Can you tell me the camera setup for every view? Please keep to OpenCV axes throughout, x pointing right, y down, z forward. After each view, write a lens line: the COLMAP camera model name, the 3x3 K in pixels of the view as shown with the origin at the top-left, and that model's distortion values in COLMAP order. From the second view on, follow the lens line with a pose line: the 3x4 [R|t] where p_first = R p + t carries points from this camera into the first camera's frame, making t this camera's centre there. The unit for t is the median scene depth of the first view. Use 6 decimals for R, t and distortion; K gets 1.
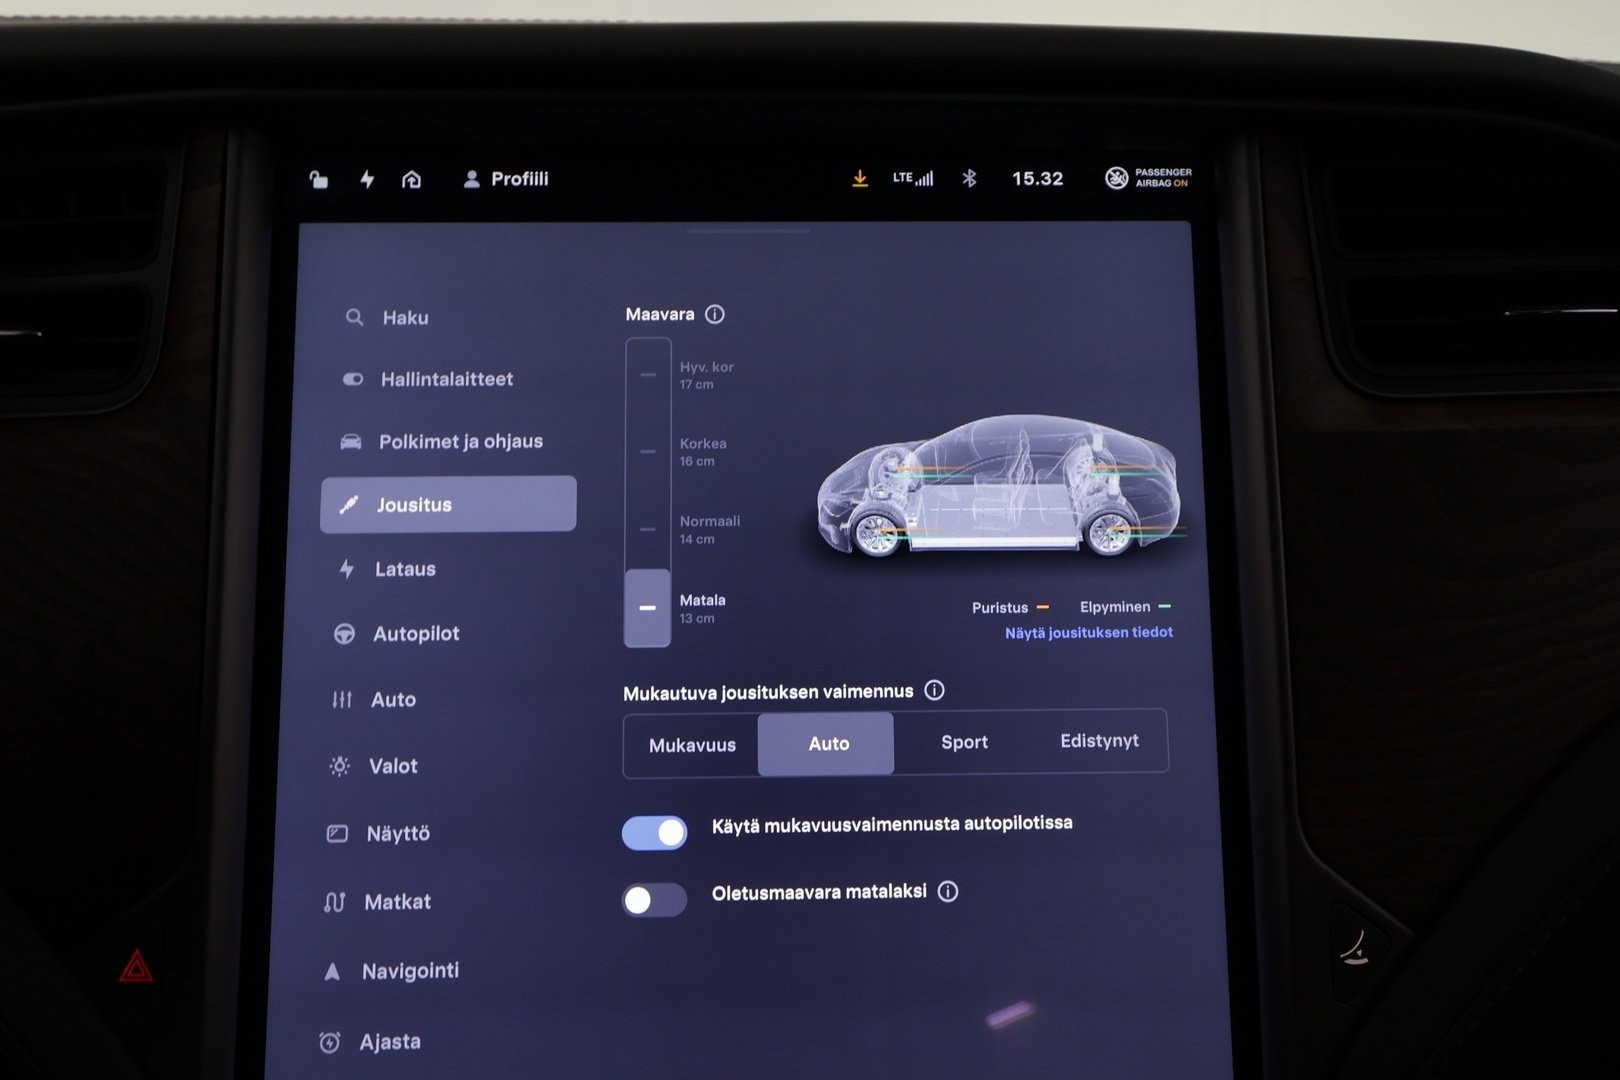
lens RADIAL K [[1277.4, 0, 807.2], [0, 1277.4, 537.1], [0, 0, 1]] dist [-0.000531, 0.002092]
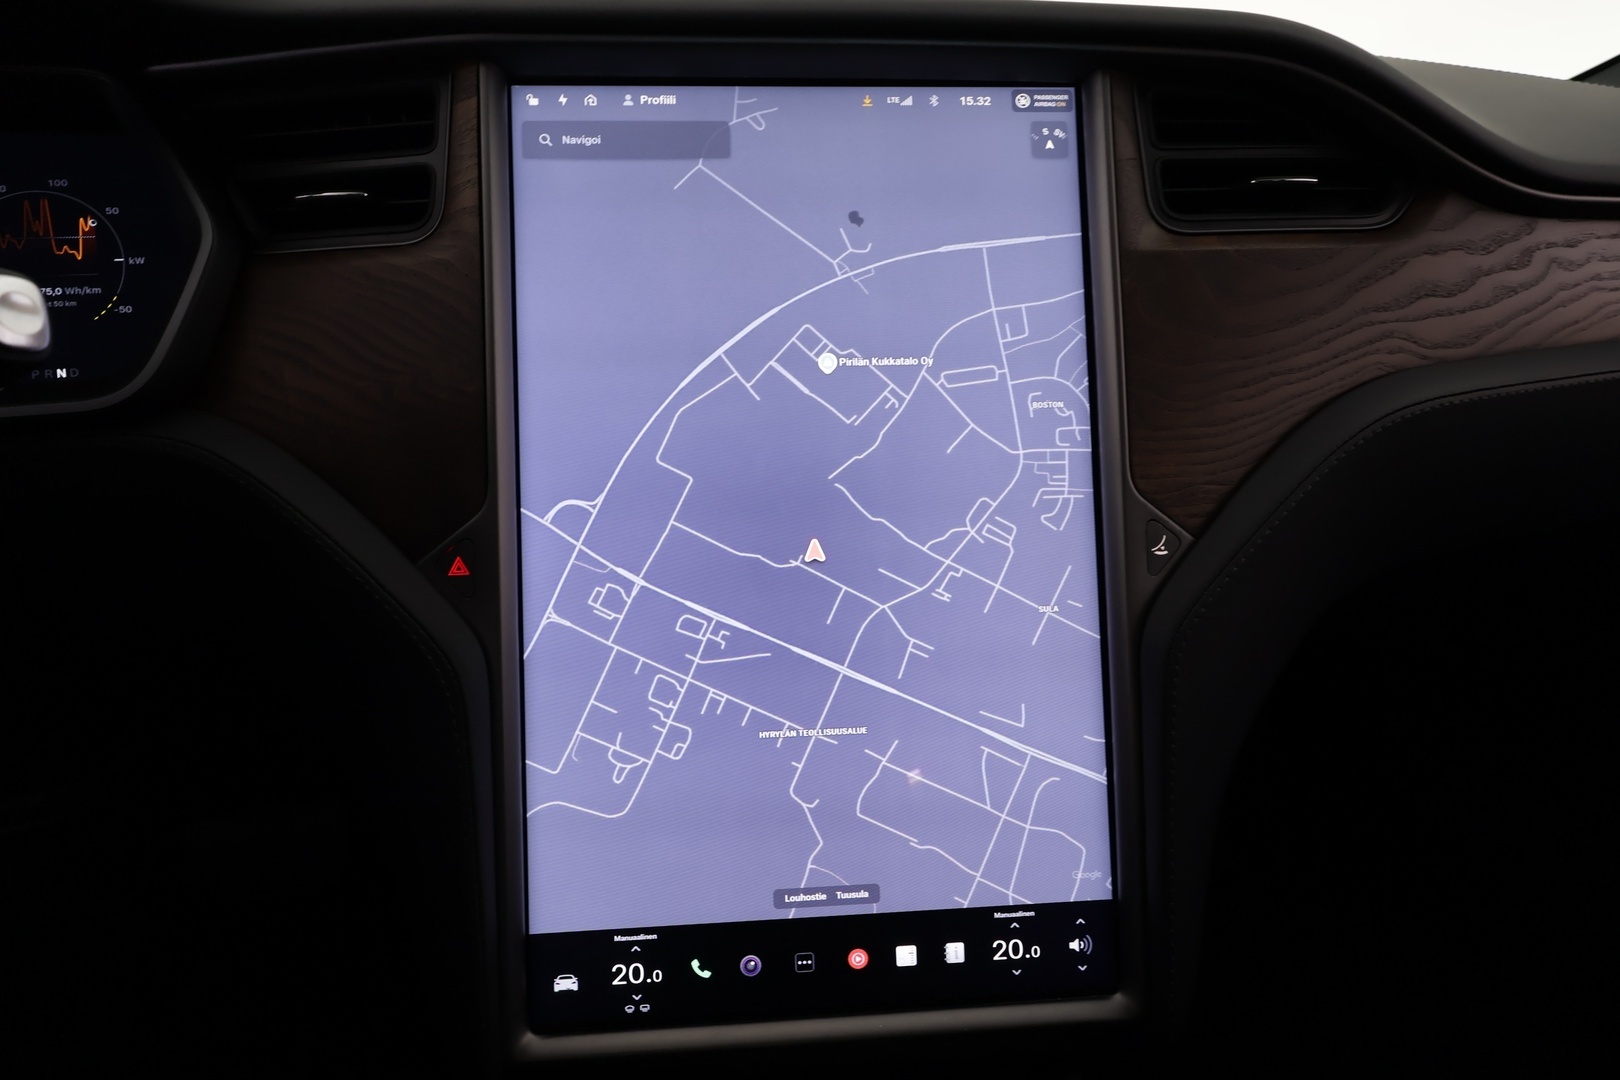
lens RADIAL K [[898.2, 0, 814.2], [0, 898.2, 560.1], [0, 0, 1]] dist [0.001685, 0.000276]
pose [[0.998659, -0.022878, 0.046447, -0.097859], [0.018904, 0.996263, 0.084279, 0.214921], [-0.048201, -0.083288, 0.995359, -0.195915]]
